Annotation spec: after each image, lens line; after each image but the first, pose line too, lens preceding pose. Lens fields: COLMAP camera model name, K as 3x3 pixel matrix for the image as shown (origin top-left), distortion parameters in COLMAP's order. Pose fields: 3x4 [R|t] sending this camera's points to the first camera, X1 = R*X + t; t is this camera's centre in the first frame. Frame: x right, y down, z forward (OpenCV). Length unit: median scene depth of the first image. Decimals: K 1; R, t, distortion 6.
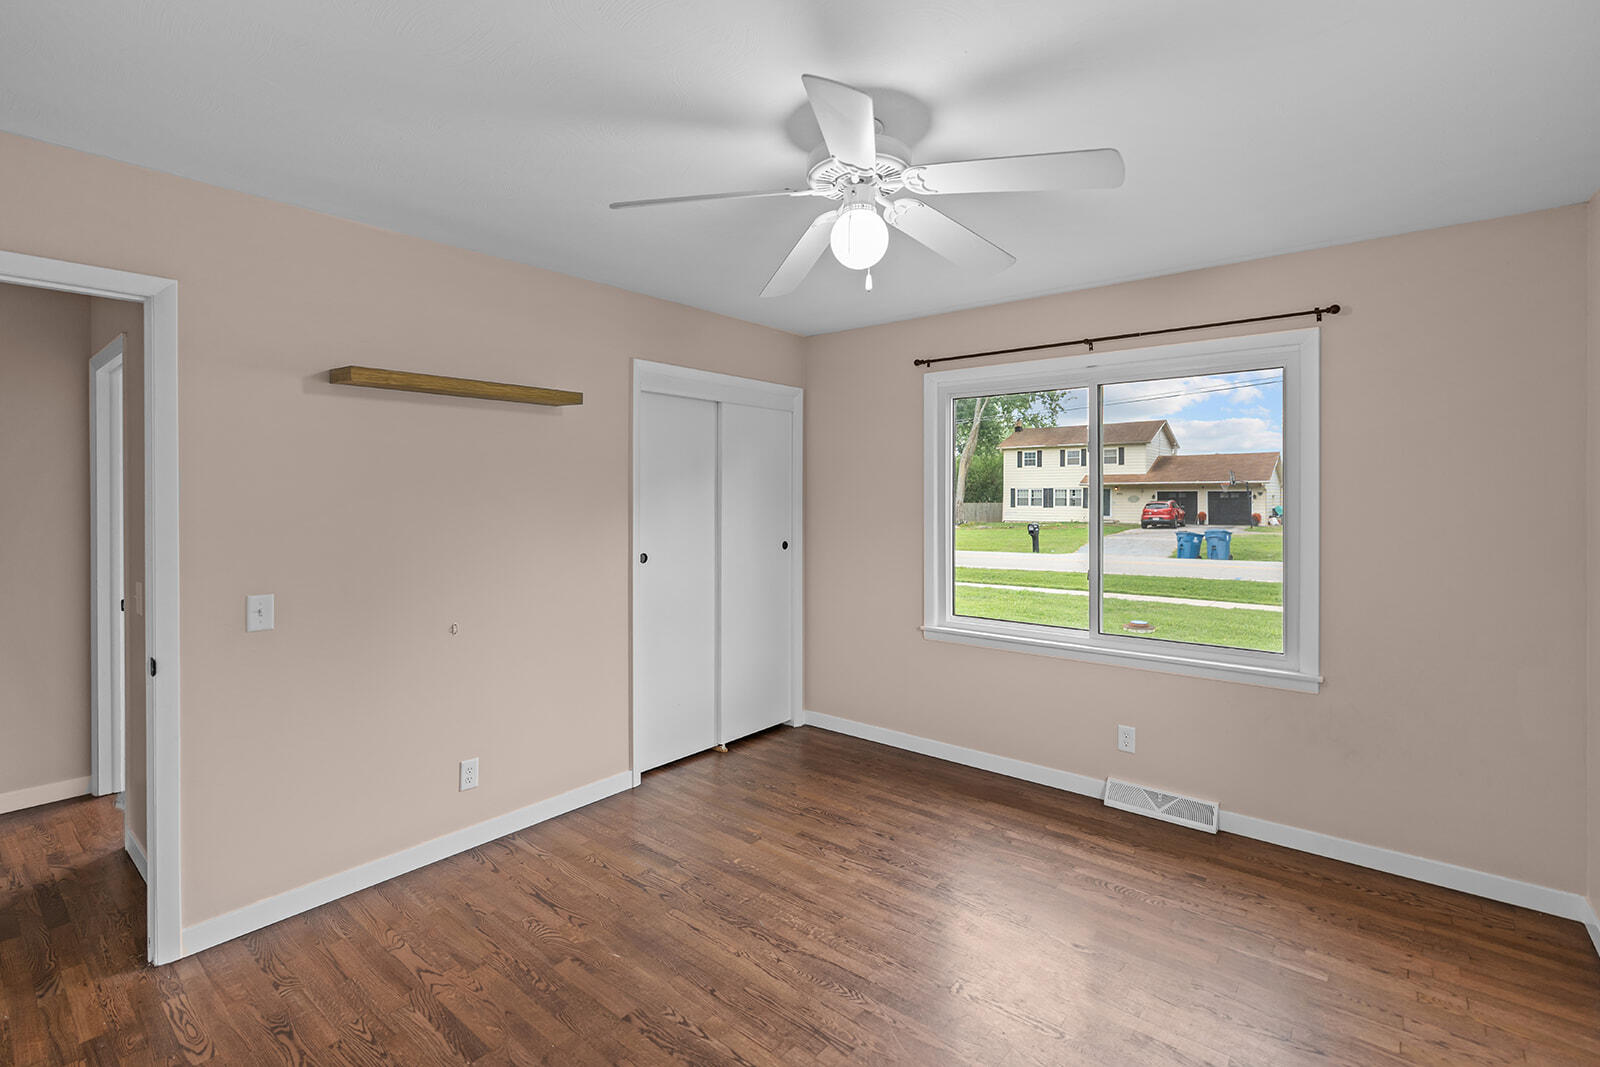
lens RADIAL K [[736.6, 0, 809.3], [0, 736.6, 517.4], [0, 0, 1]] dist [0.000298, 0.000354]
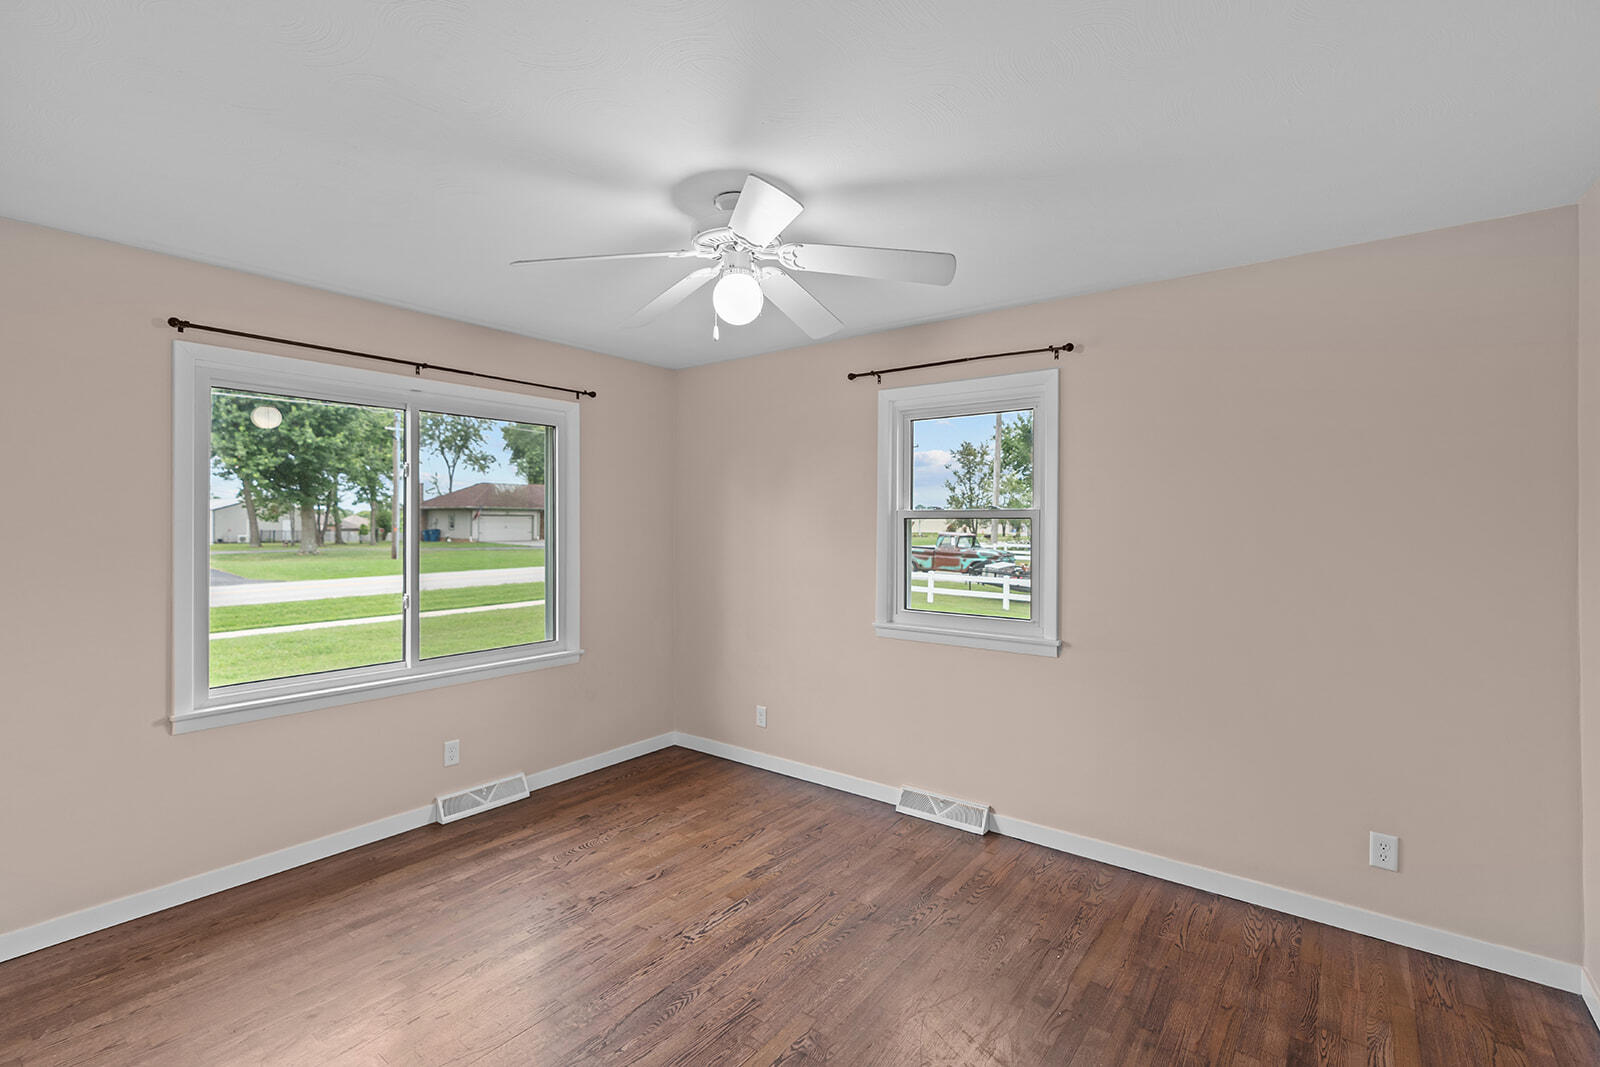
lens RADIAL K [[736.6, 0, 809.3], [0, 736.6, 517.4], [0, 0, 1]] dist [0.000298, 0.000354]
pose [[-0.049223, -0.001158, 0.998787, -0.676169], [0.013656, 0.999905, 0.001833, -0.031485], [-0.998694, 0.013729, -0.049202, 0.564691]]
